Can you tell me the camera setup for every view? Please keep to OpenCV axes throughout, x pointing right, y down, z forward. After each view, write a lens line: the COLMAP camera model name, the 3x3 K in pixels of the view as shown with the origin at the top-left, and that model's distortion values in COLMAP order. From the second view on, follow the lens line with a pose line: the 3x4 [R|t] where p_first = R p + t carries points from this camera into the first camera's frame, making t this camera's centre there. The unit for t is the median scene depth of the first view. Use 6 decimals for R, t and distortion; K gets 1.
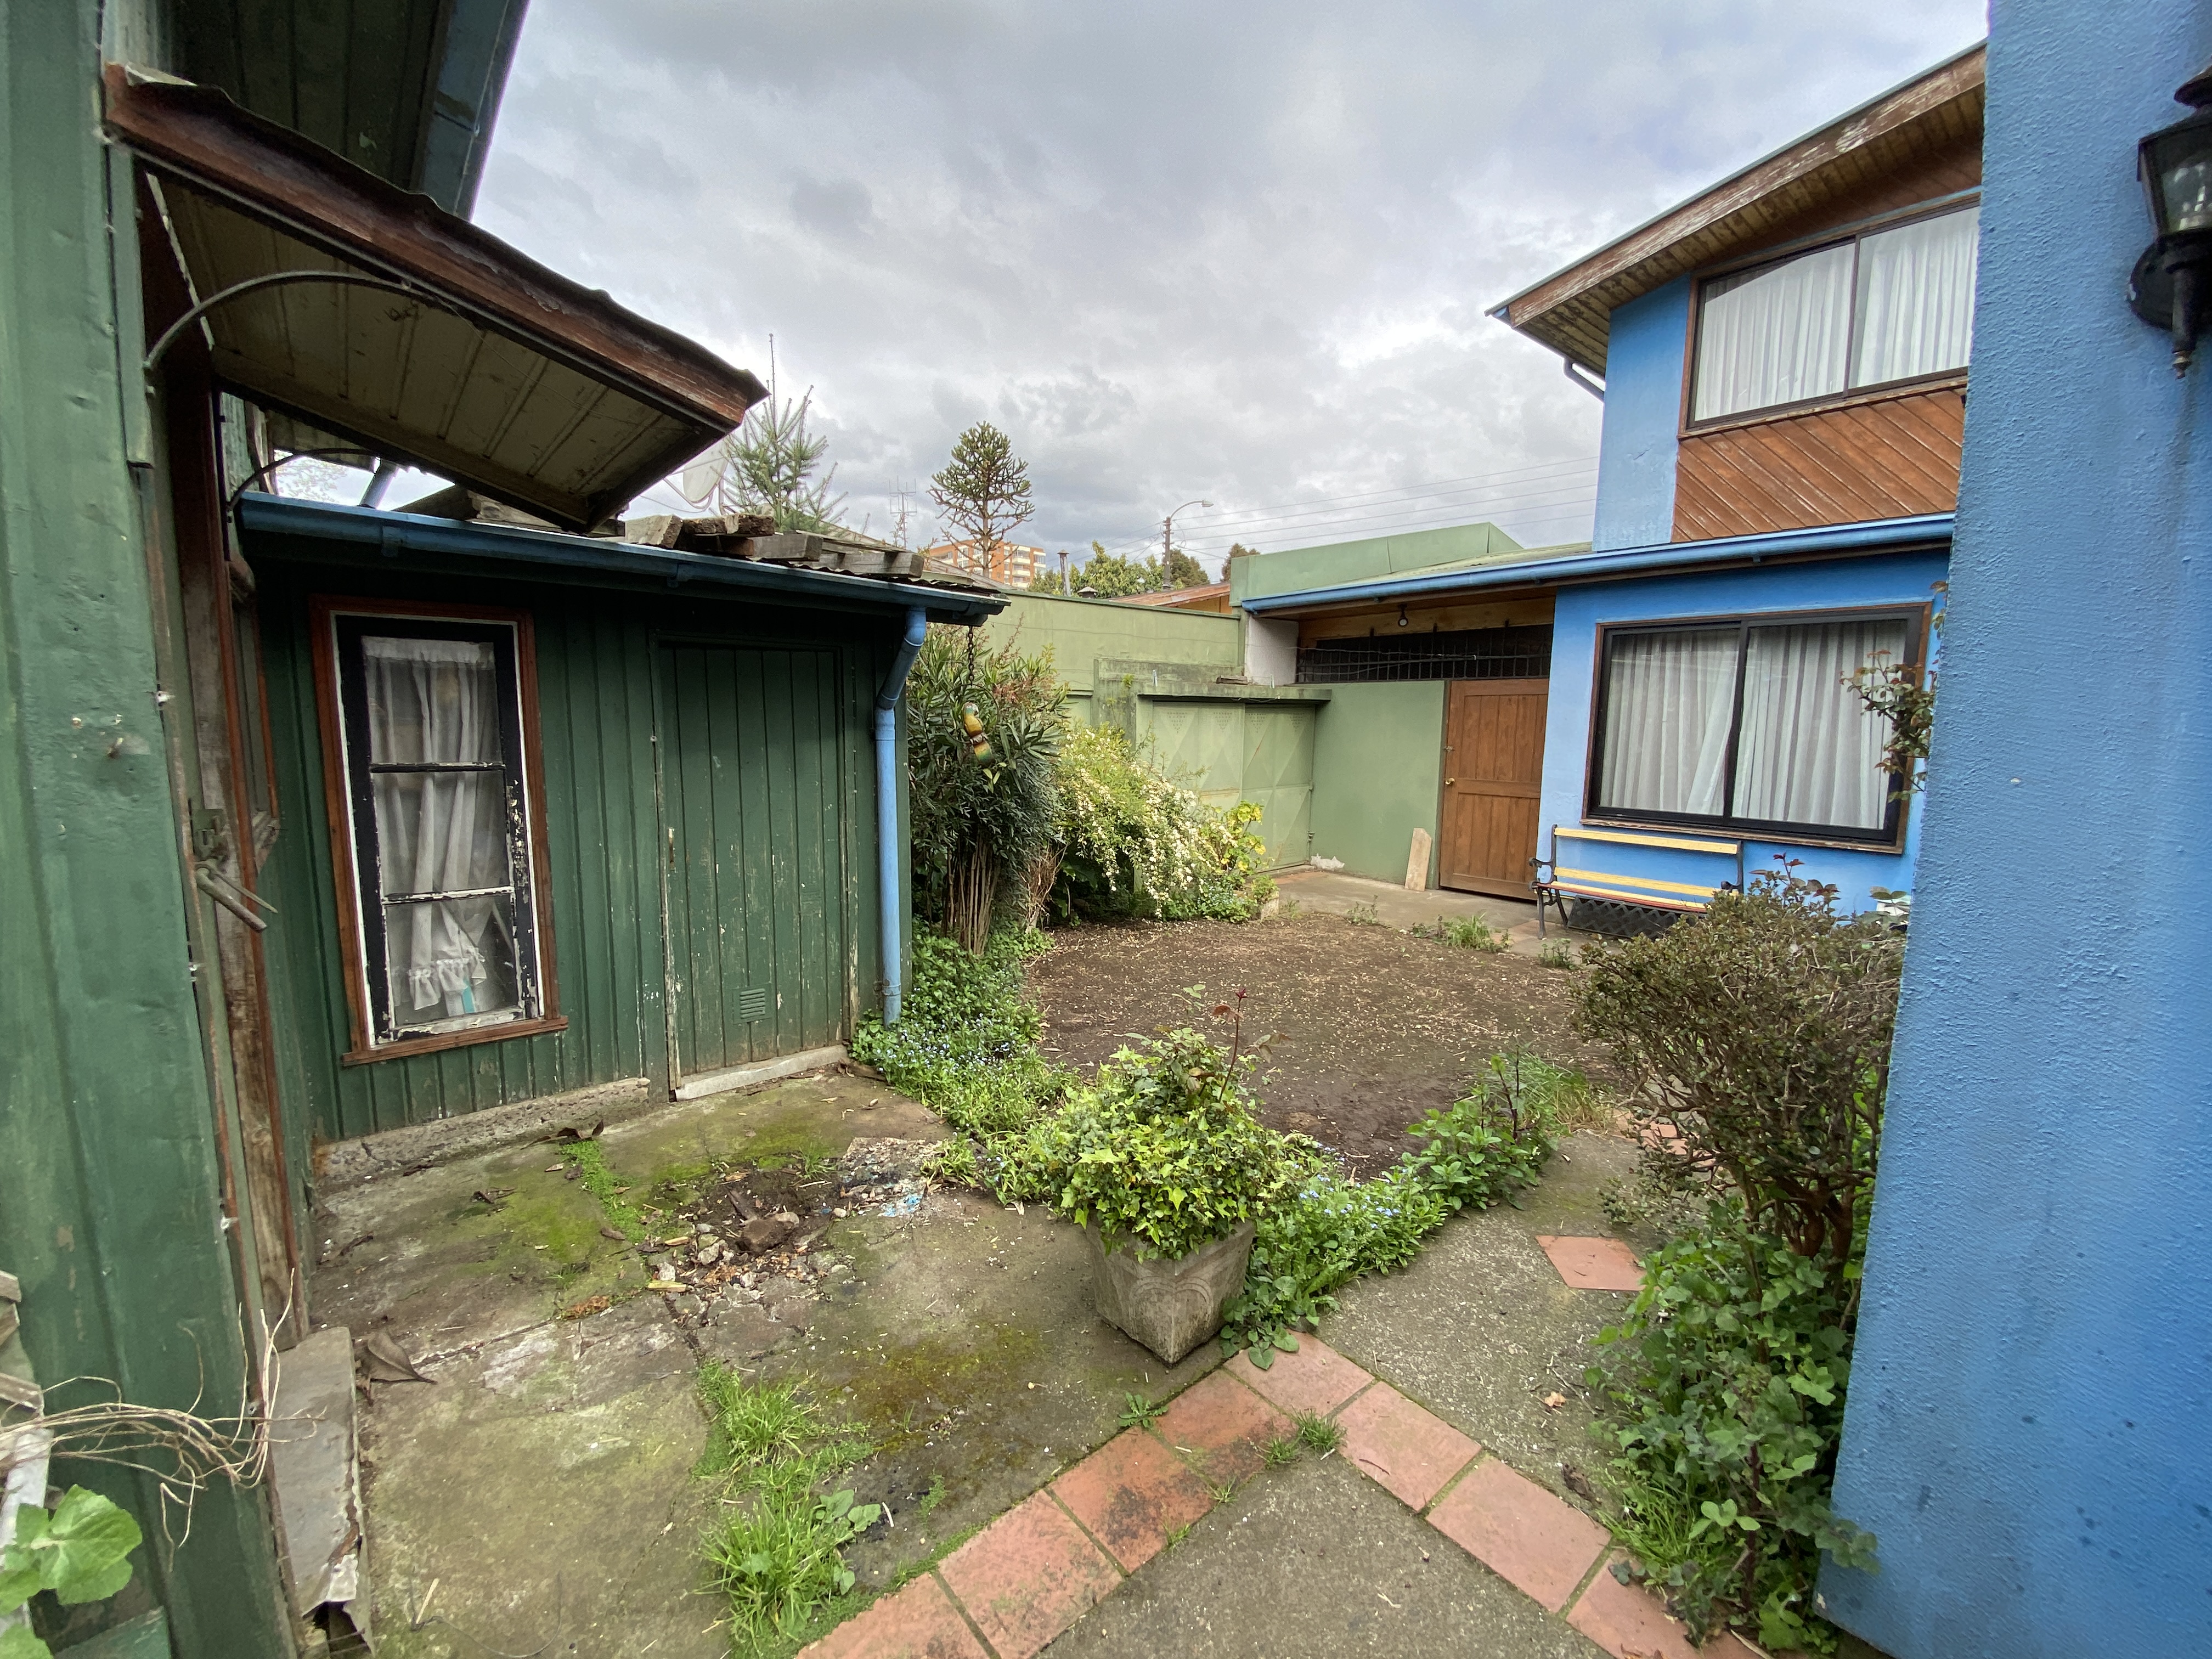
lens RADIAL K [[901.2, 0, 1067.8], [0, 901.2, 837.9], [0, 0, 1]] dist [-0.003656, -0.009448]
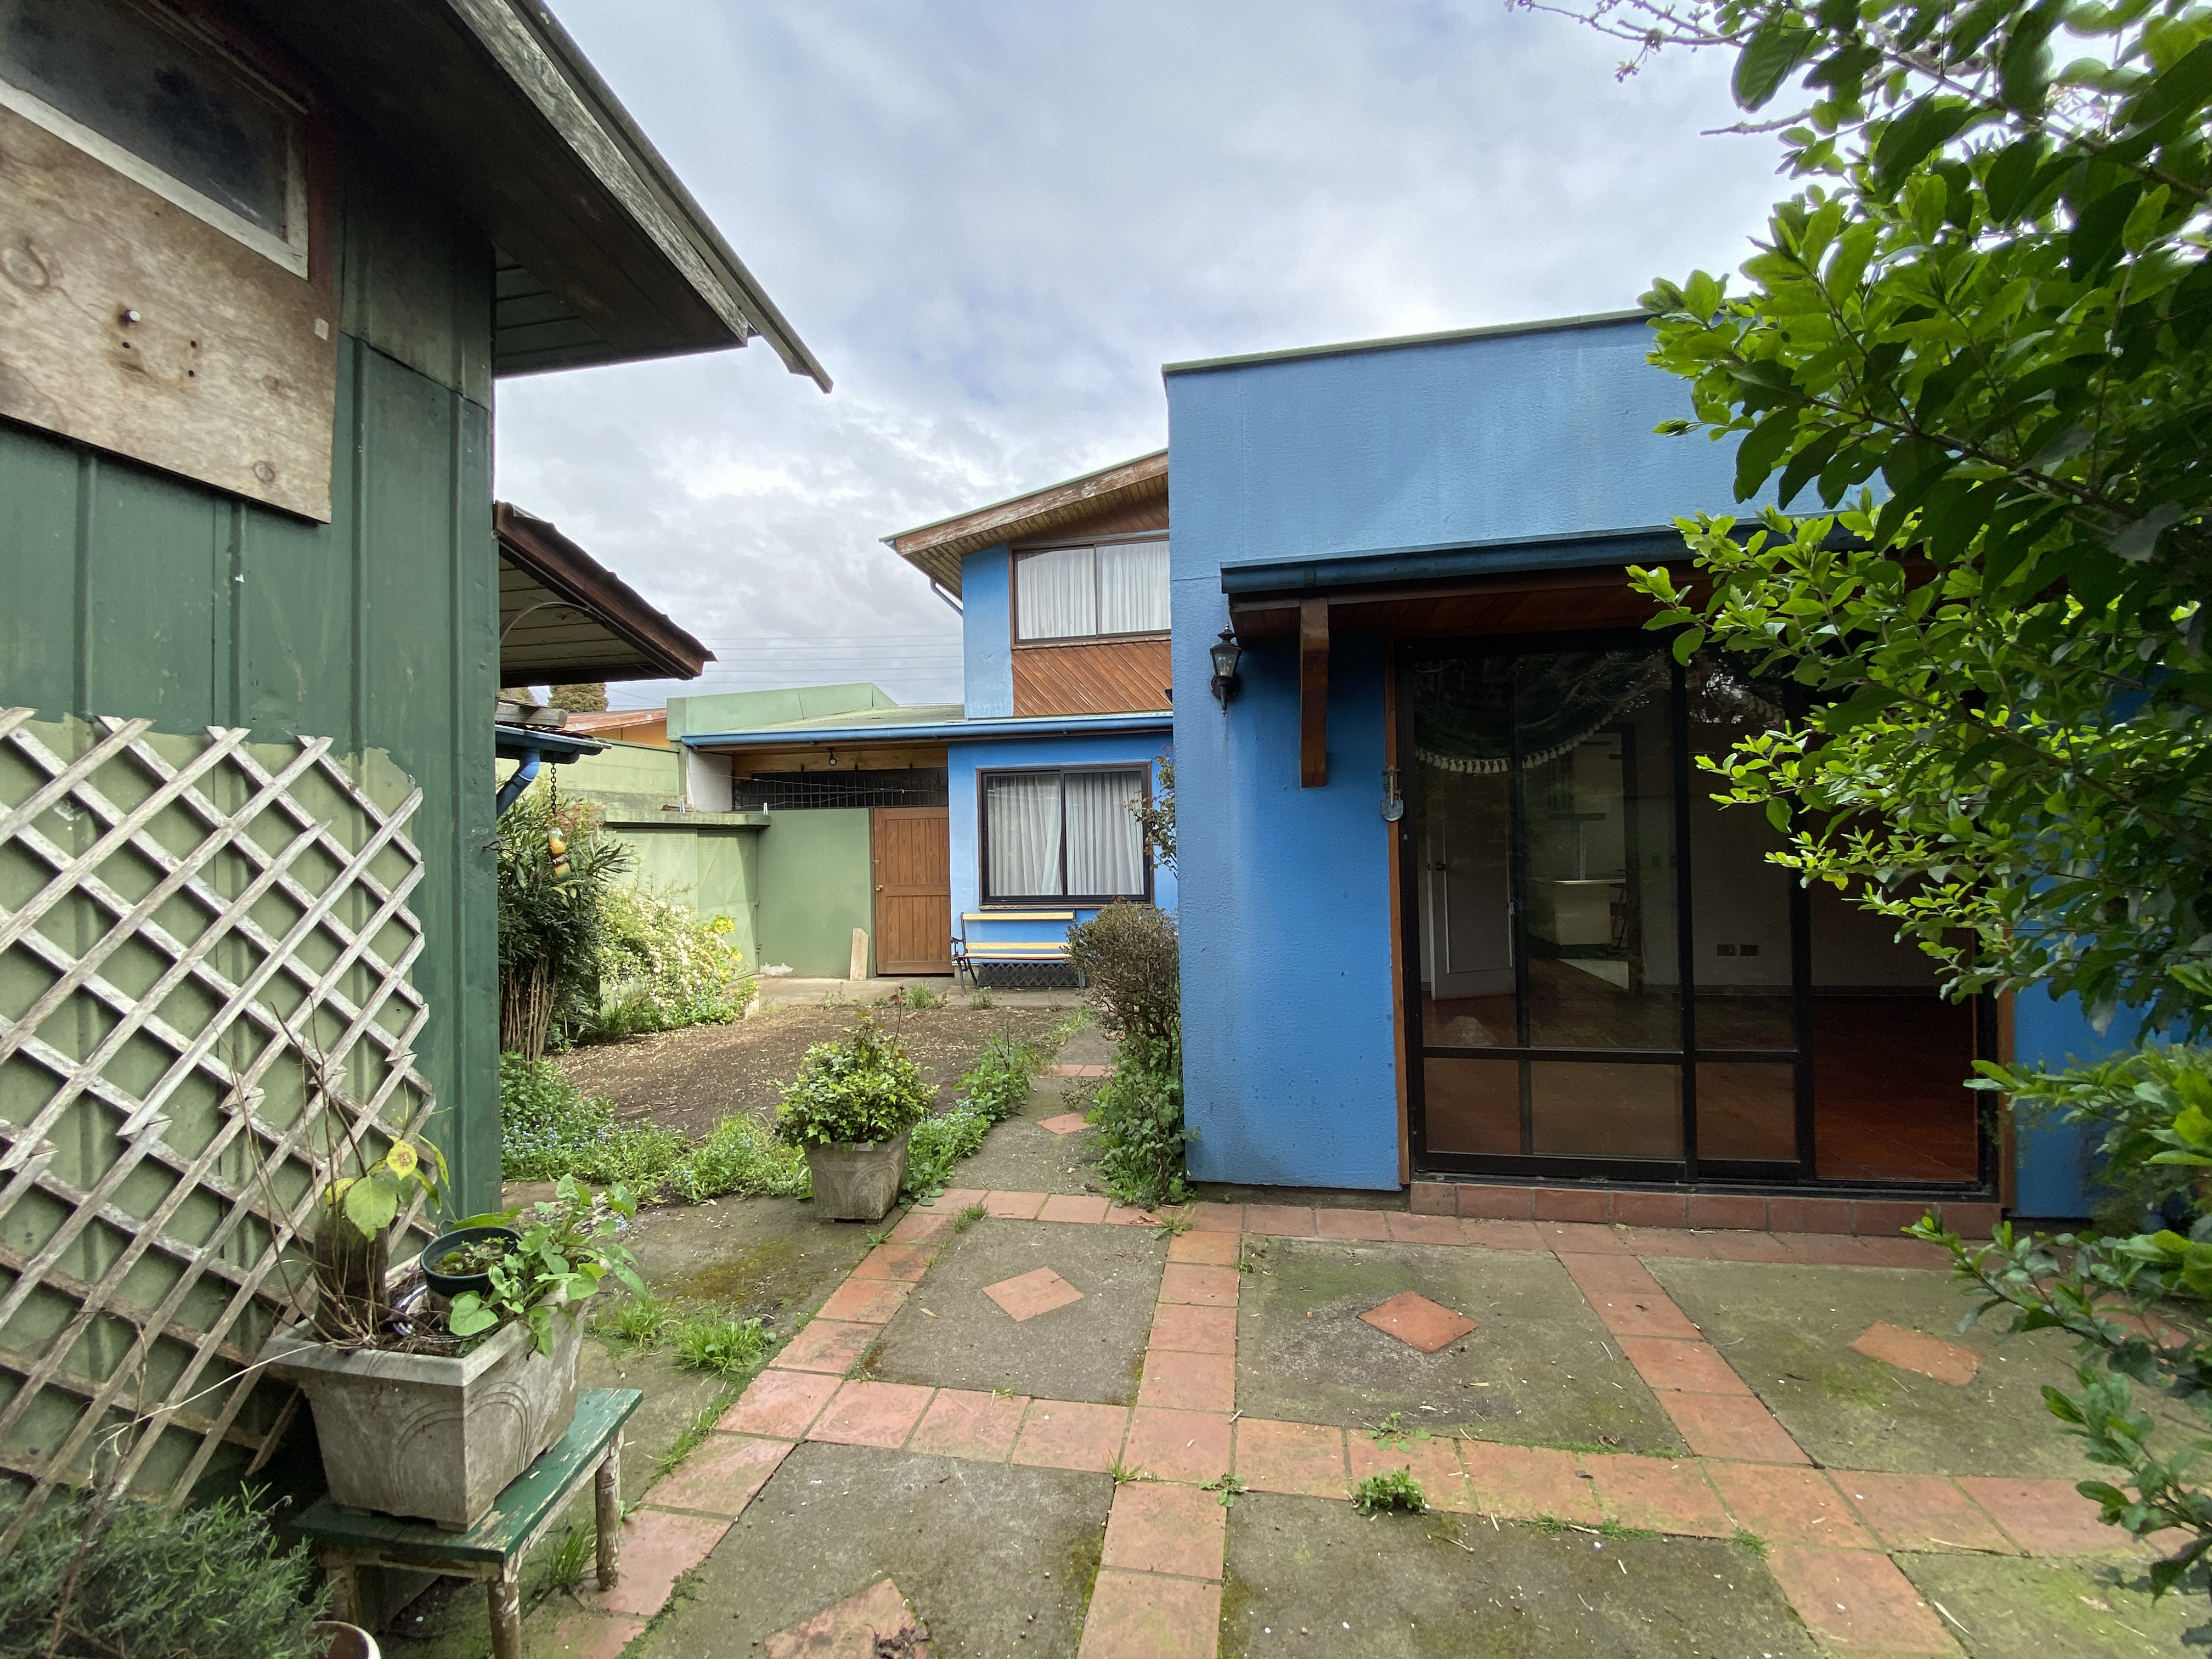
lens RADIAL K [[901.2, 0, 1103.0], [0, 901.2, 824.8], [0, 0, 1]] dist [-0.003656, -0.009448]
pose [[0.755494, -0.013318, 0.655020, -0.195563], [0.114196, 0.987165, -0.111642, 0.031623], [-0.645126, 0.159145, 0.747319, -0.182861]]
